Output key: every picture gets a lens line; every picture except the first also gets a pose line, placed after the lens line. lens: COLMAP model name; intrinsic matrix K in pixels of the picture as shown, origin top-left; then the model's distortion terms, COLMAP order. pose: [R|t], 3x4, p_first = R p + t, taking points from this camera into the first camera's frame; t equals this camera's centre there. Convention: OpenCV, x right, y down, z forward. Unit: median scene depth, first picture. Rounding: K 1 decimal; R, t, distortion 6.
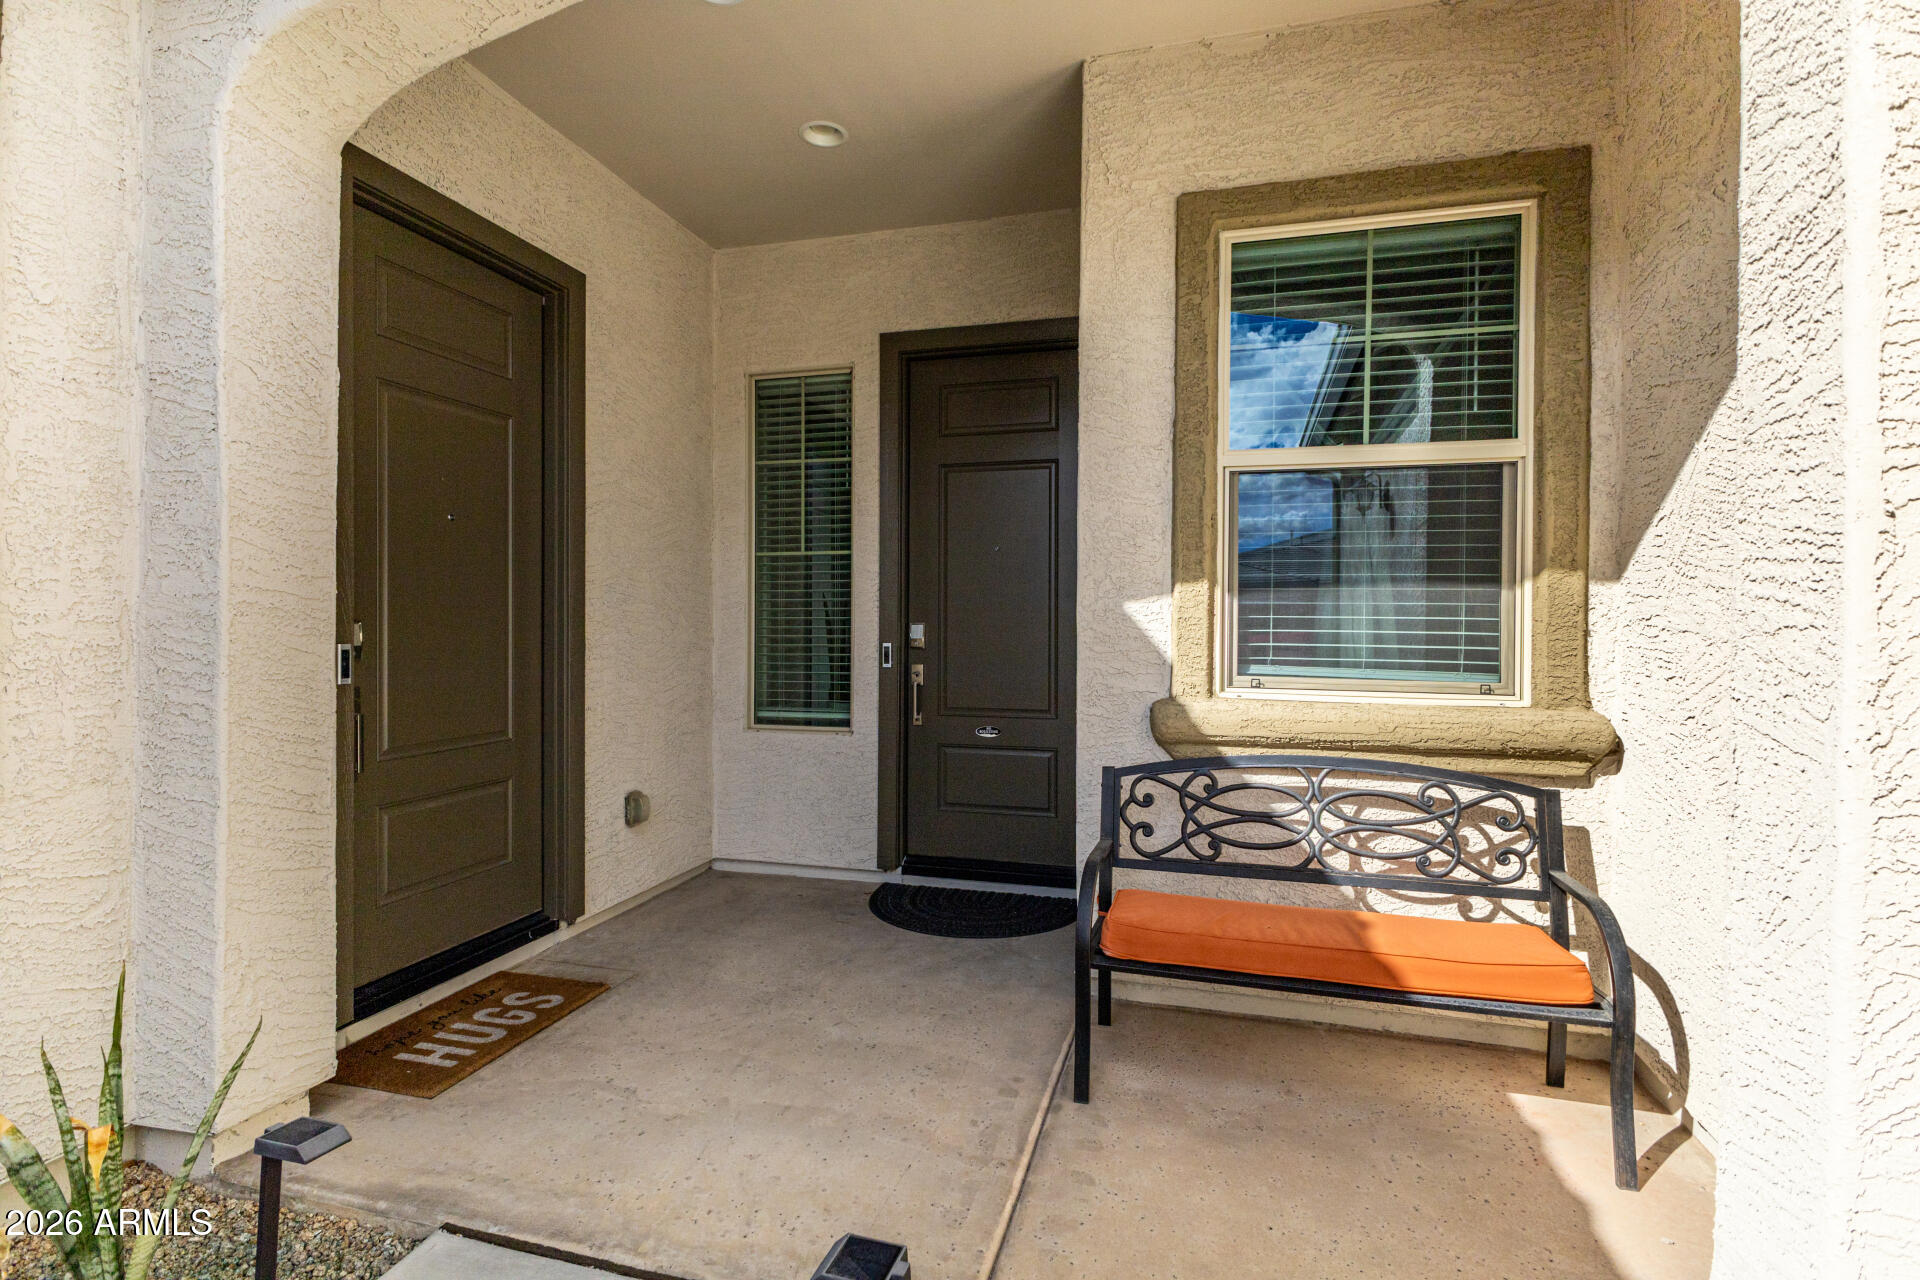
lens RADIAL K [[921.8, 0, 955.3], [0, 921.8, 635.7], [0, 0, 1]] dist [0.002222, -0.000078]
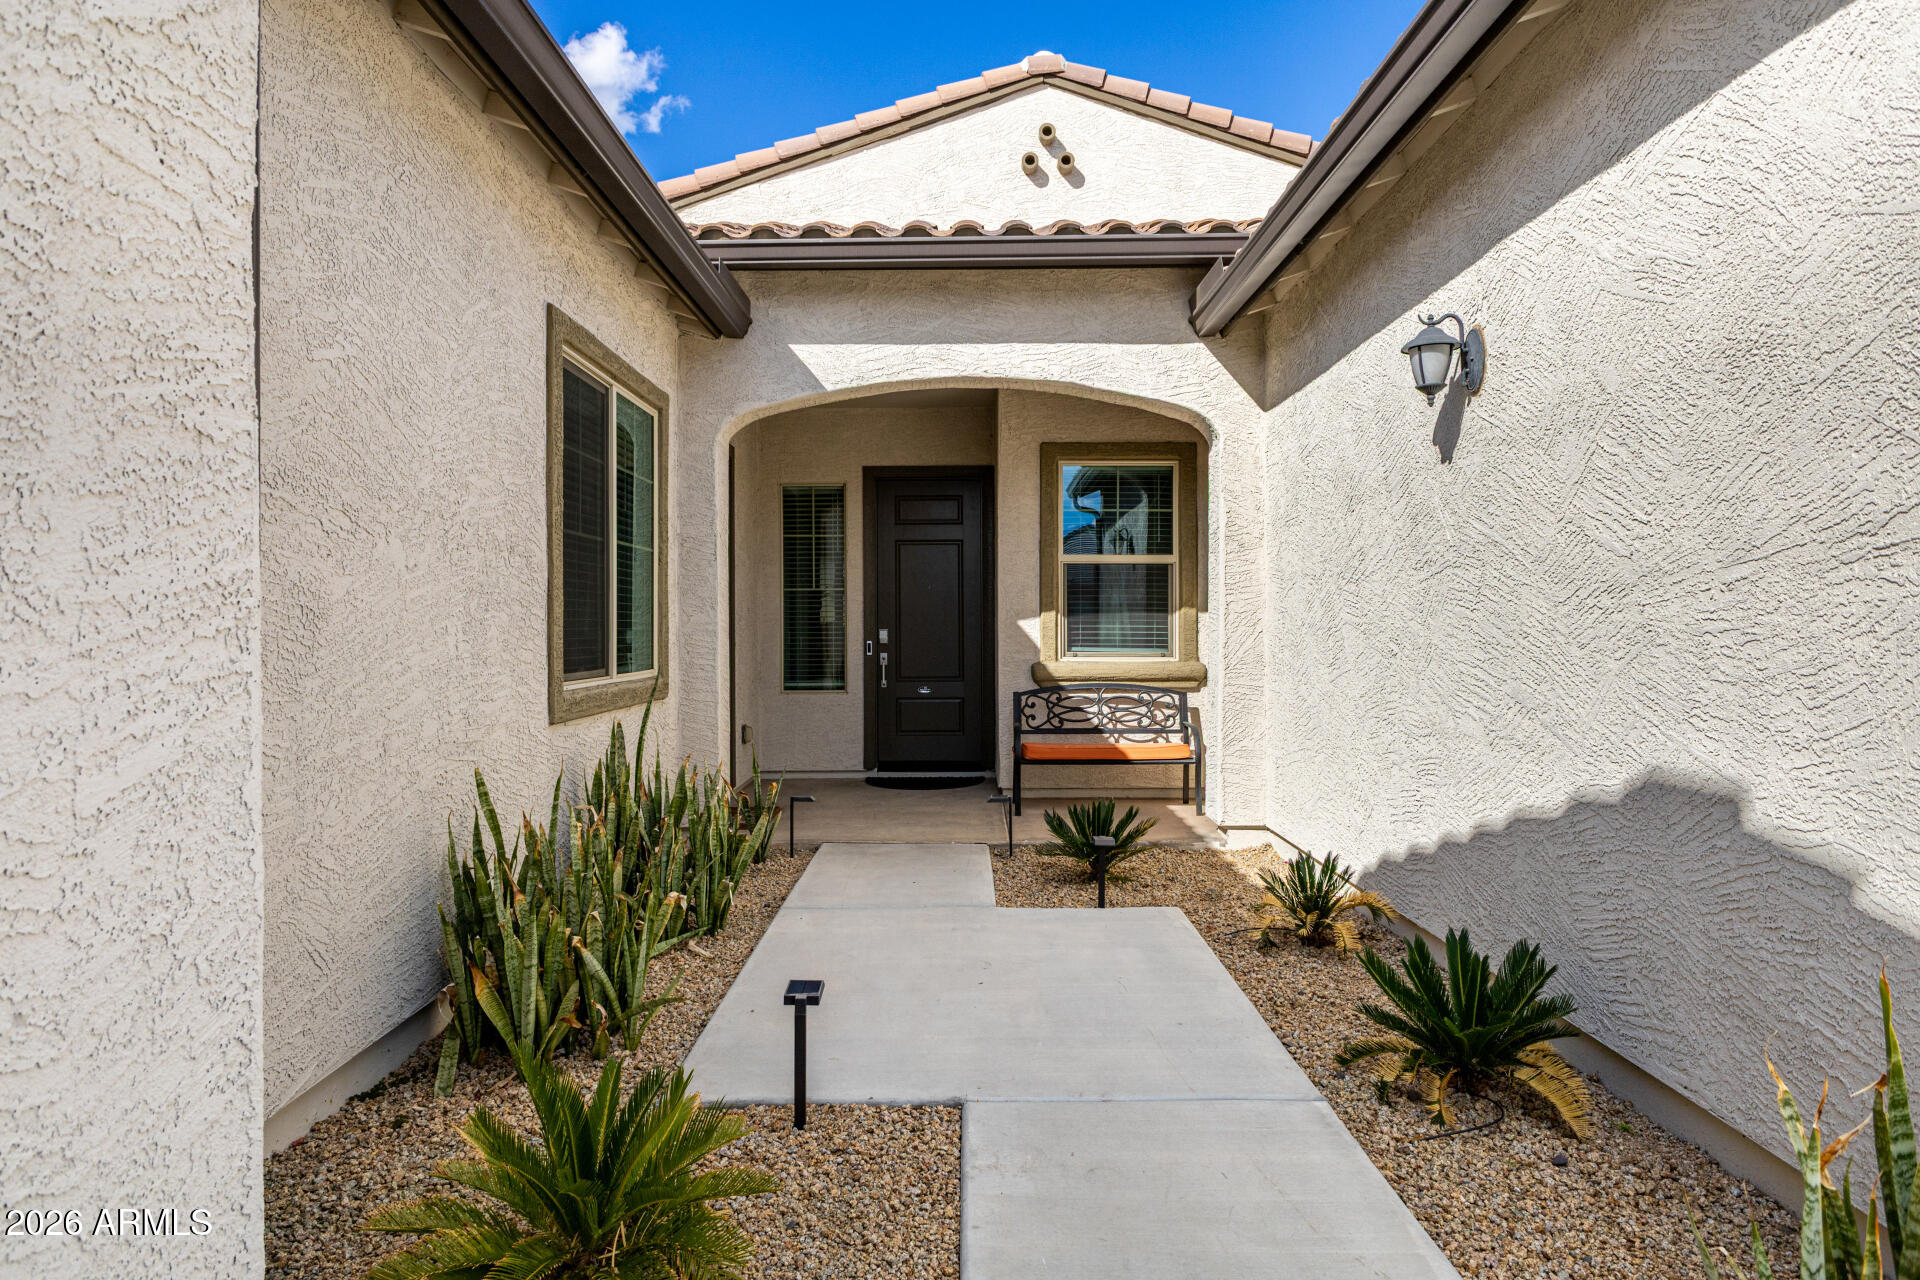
lens RADIAL K [[1092.6, 0, 960.2], [0, 1092.6, 633.4], [0, 0, 1]] dist [-0.000275, 0.000071]
pose [[0.964092, -0.010949, 0.265342, -0.710691], [0.011948, 0.999926, -0.002150, -0.000038], [-0.265299, 0.005243, 0.964152, -1.644338]]
